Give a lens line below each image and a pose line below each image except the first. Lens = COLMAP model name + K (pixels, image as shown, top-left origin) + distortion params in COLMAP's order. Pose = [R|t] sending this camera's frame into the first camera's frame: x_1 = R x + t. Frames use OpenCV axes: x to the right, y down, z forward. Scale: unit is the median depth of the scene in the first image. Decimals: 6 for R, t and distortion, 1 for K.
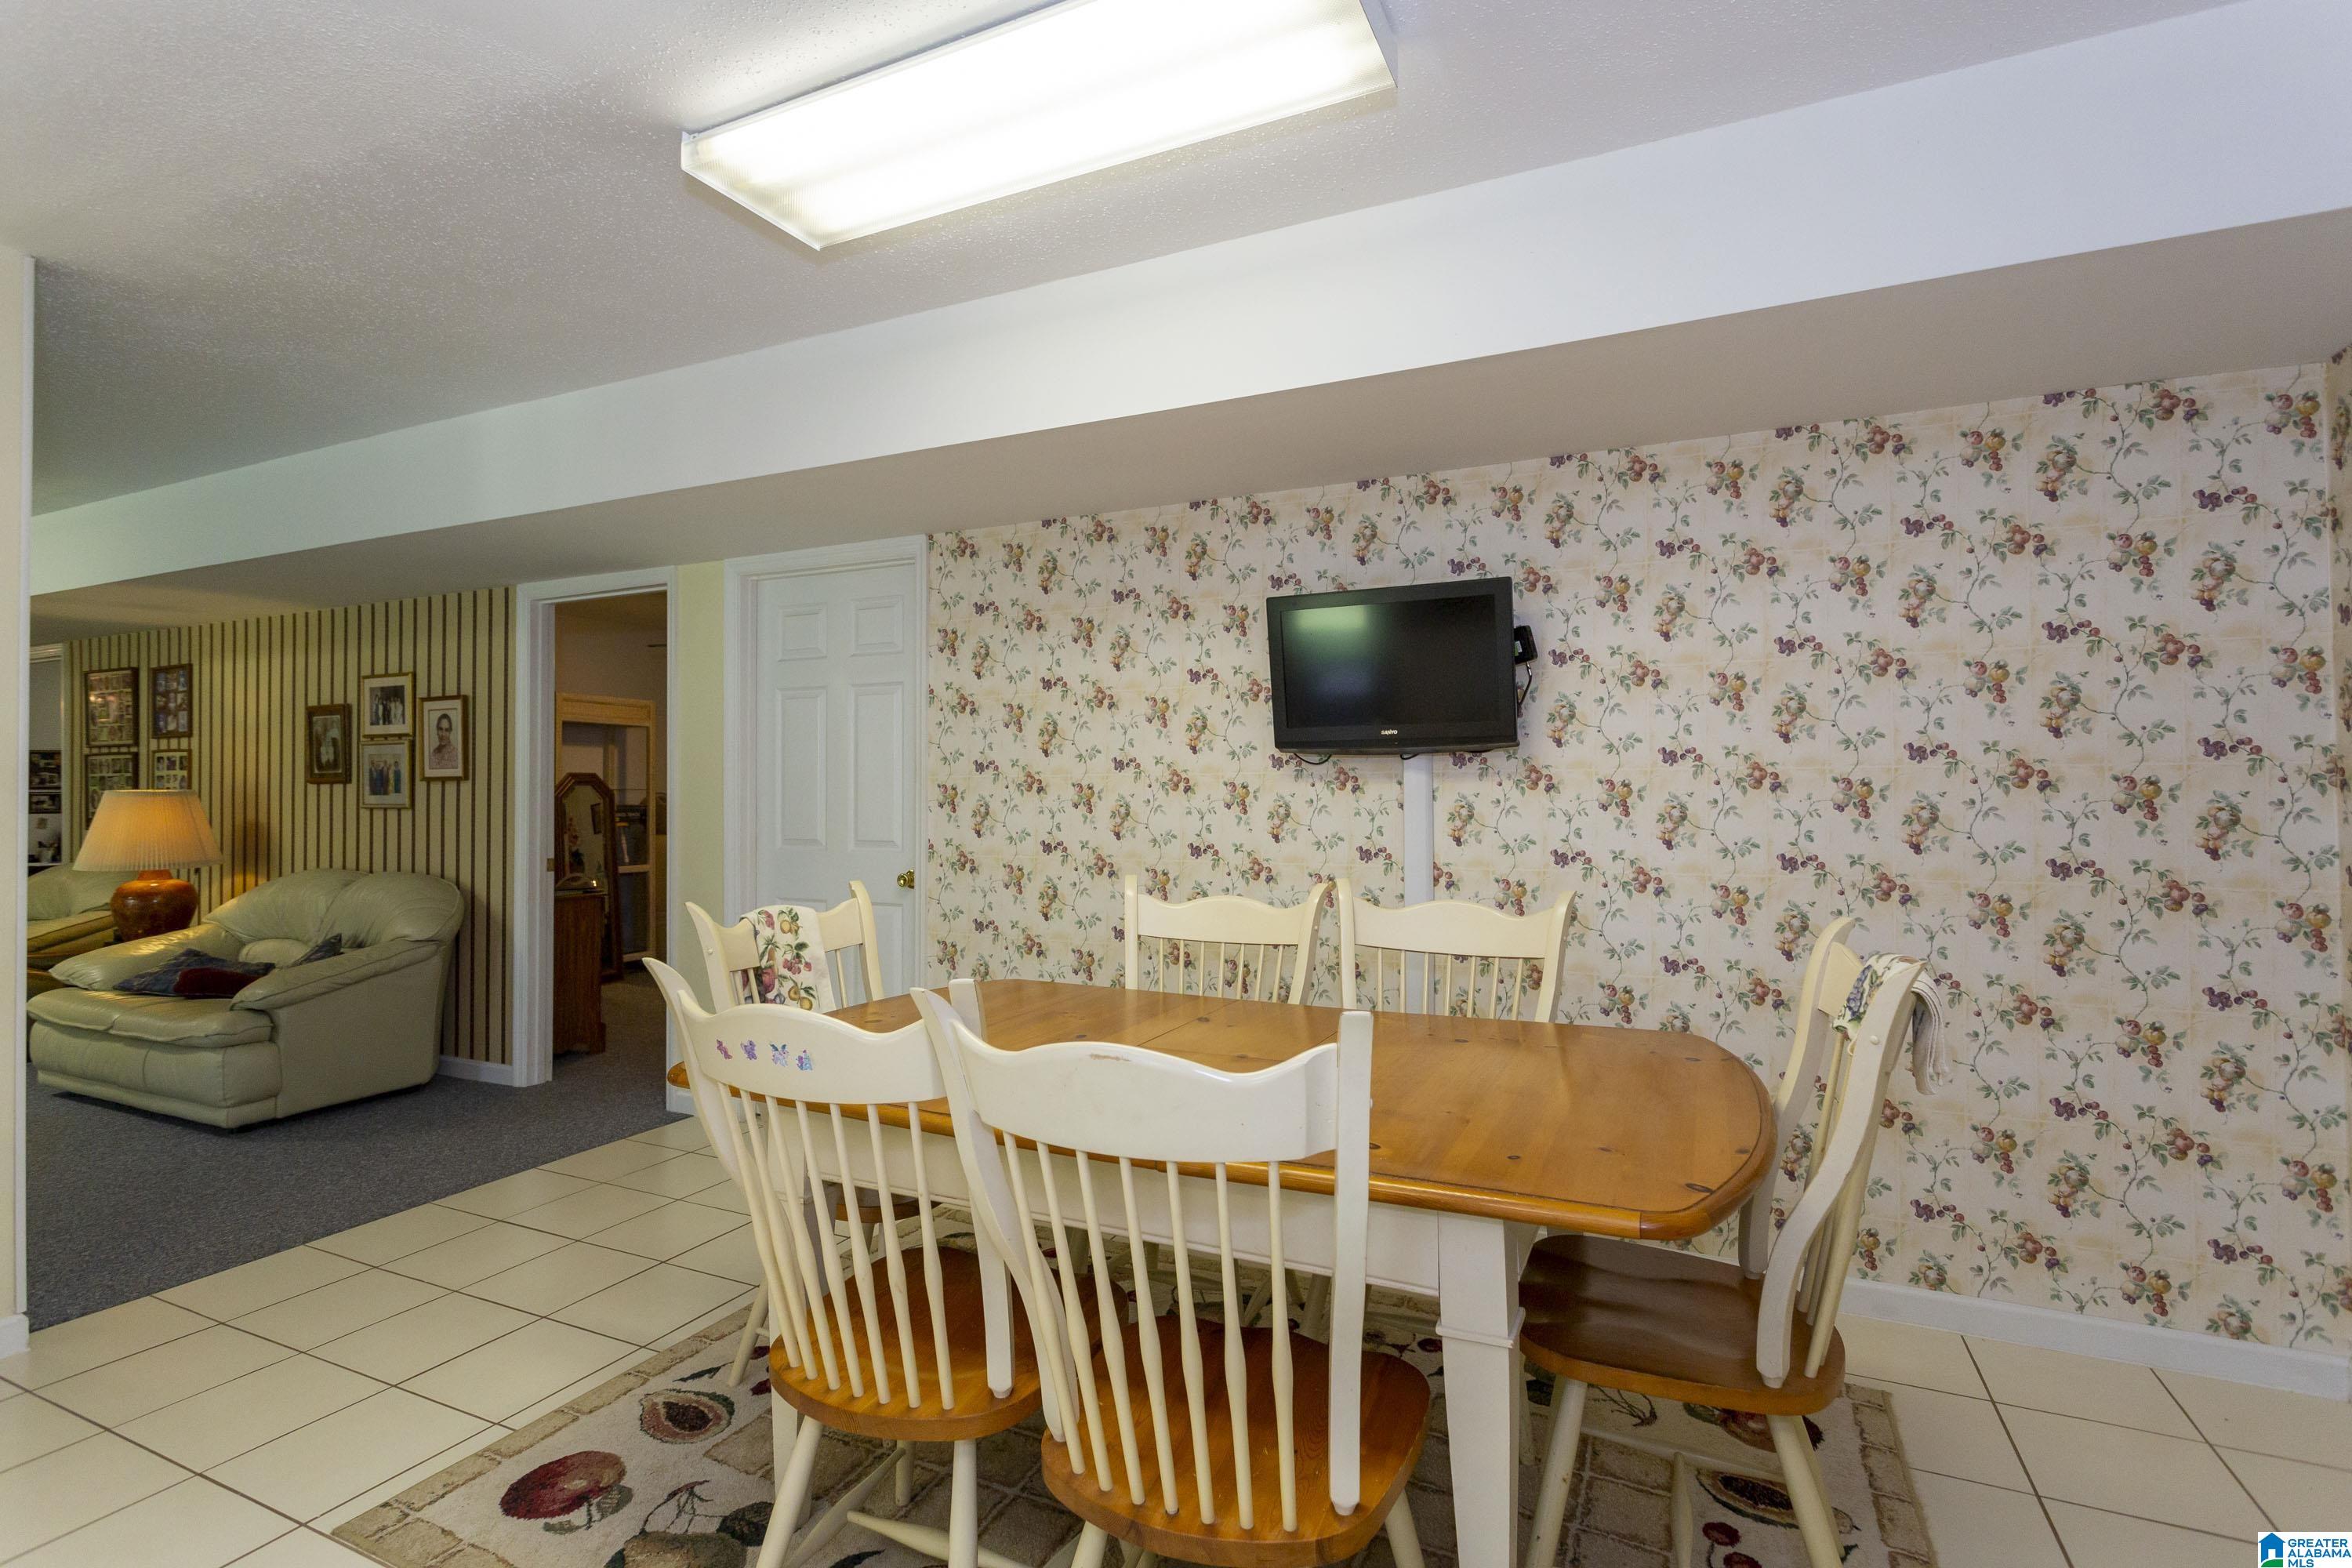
lens RADIAL K [[1130.6, 0, 1167.6], [0, 1130.6, 783.0], [0, 0, 1]] dist [0.011513, 0.000466]
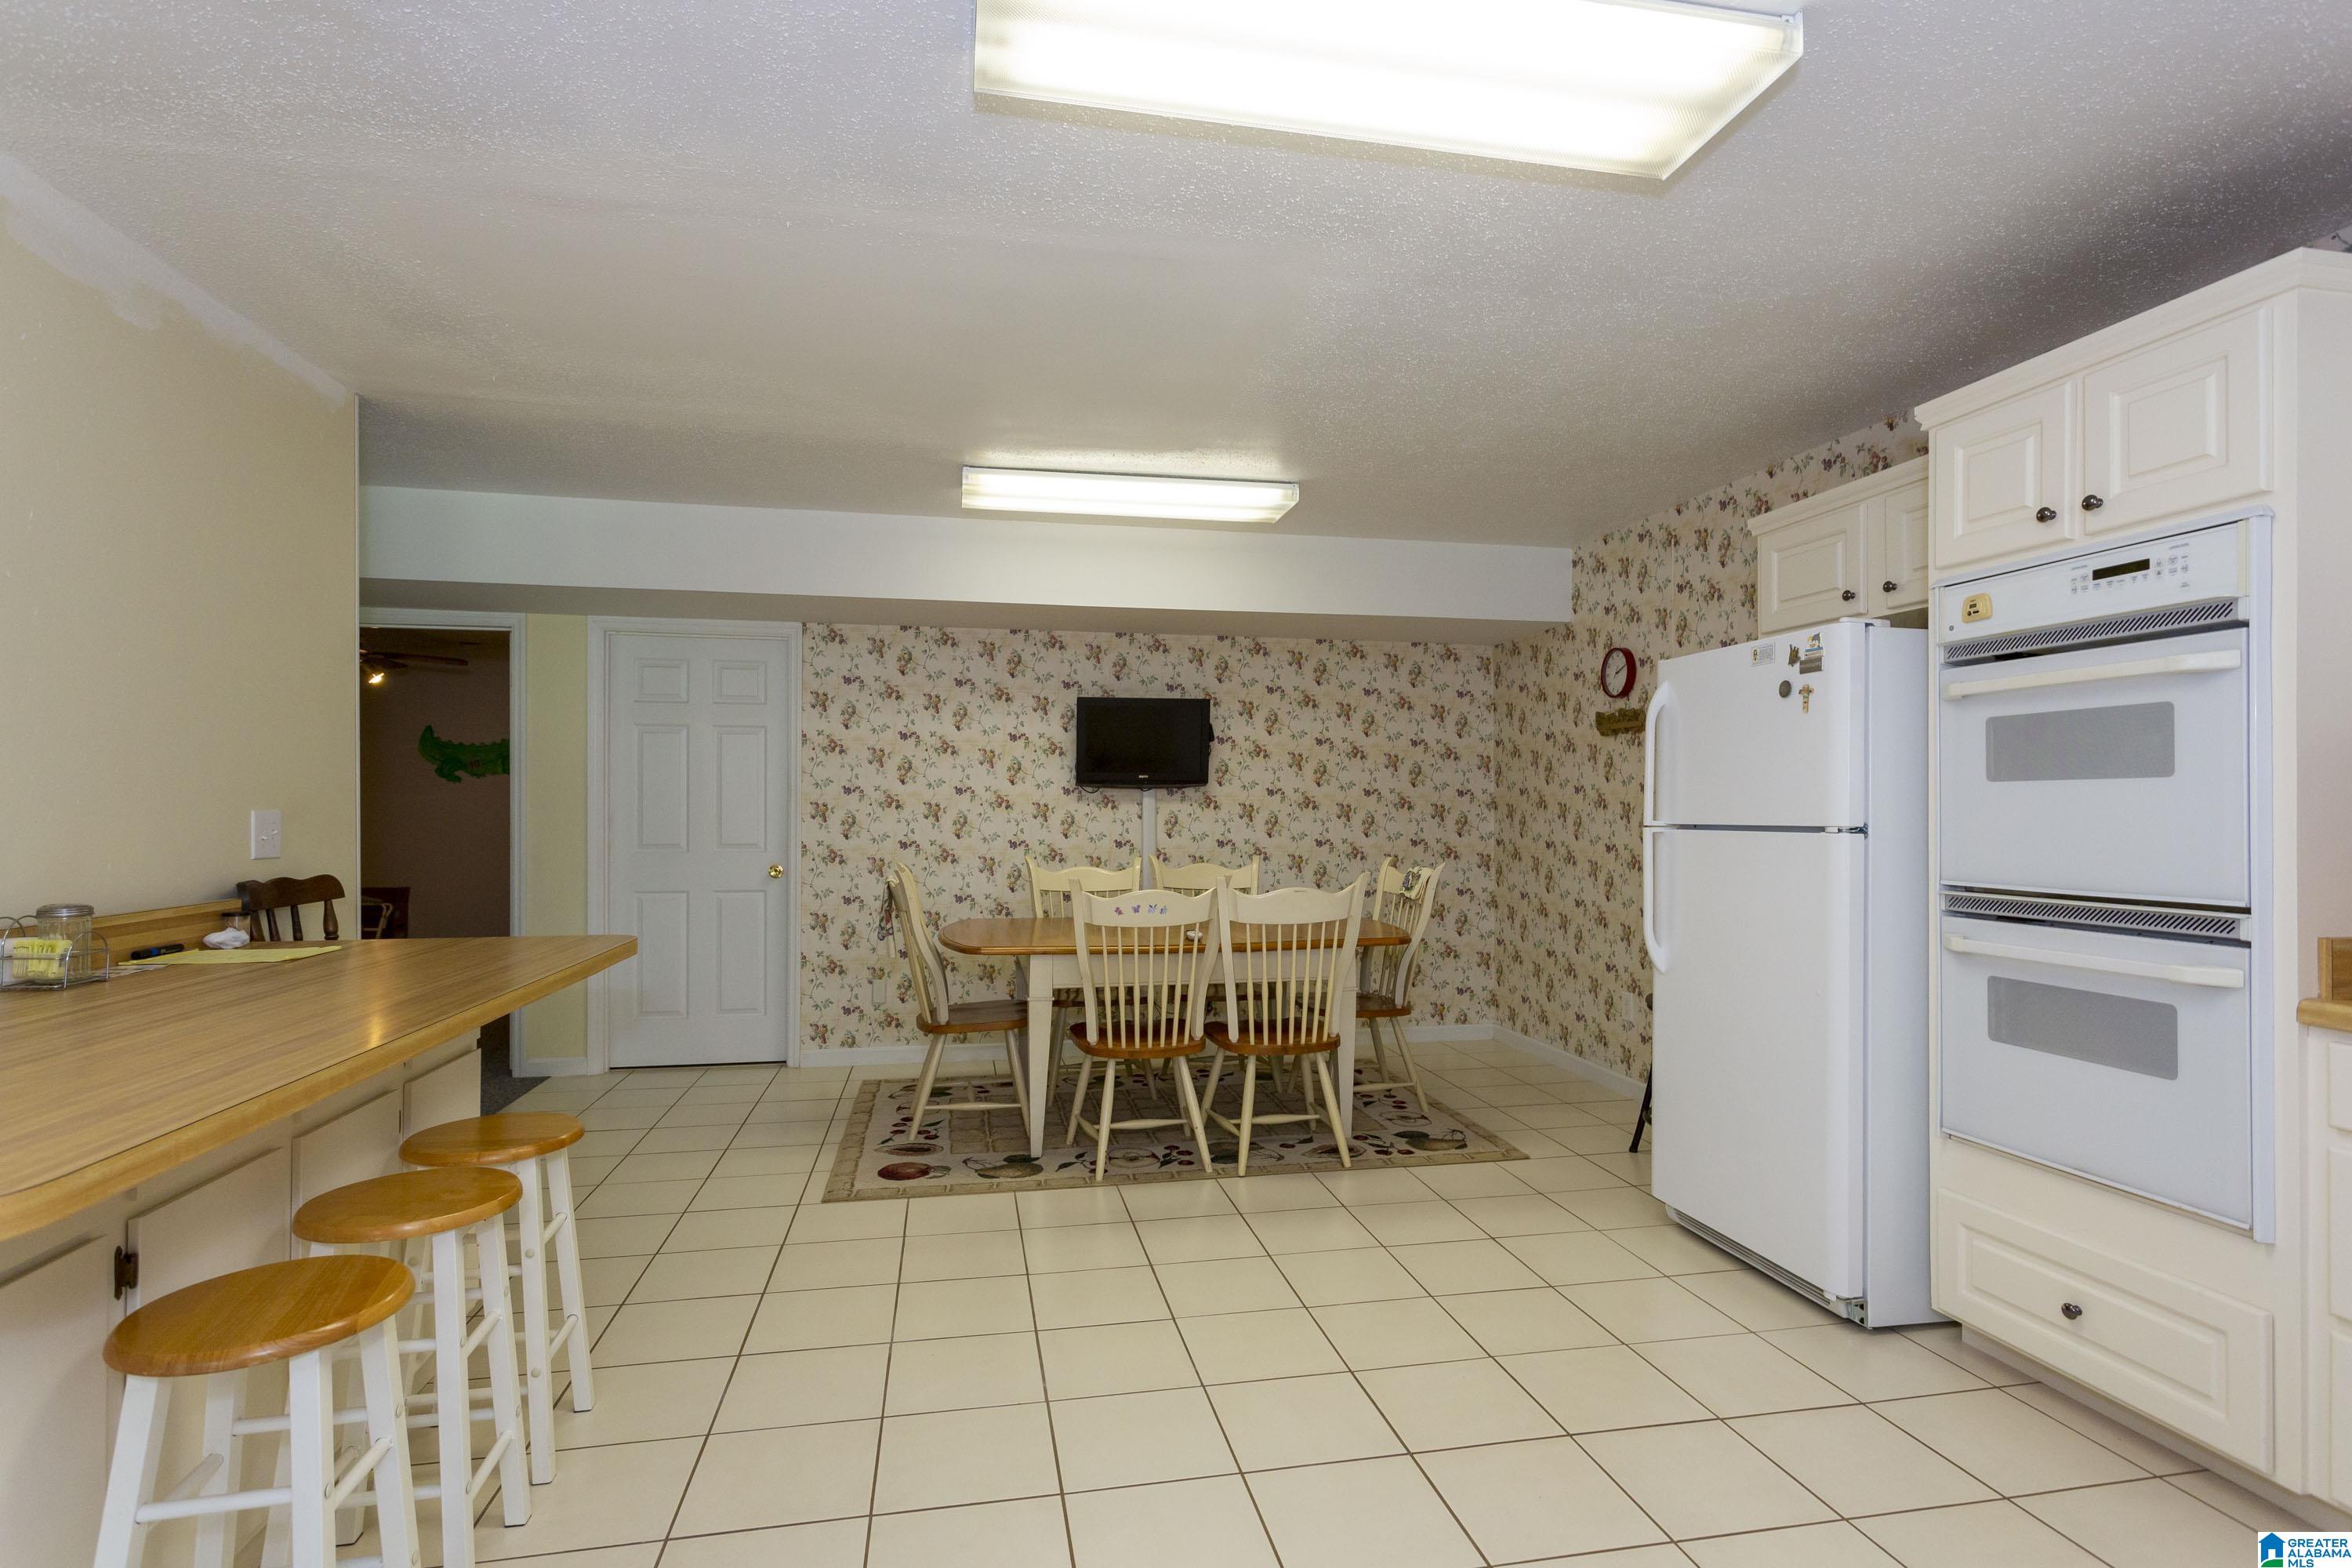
lens RADIAL K [[1130.6, 0, 1191.4], [0, 1130.6, 828.3], [0, 0, 1]] dist [0.011513, 0.000466]
pose [[0.802683, -0.005033, 0.596385, -0.811036], [-0.008646, 0.999761, 0.020074, 0.001622], [-0.596343, -0.021270, 0.802448, -0.502995]]
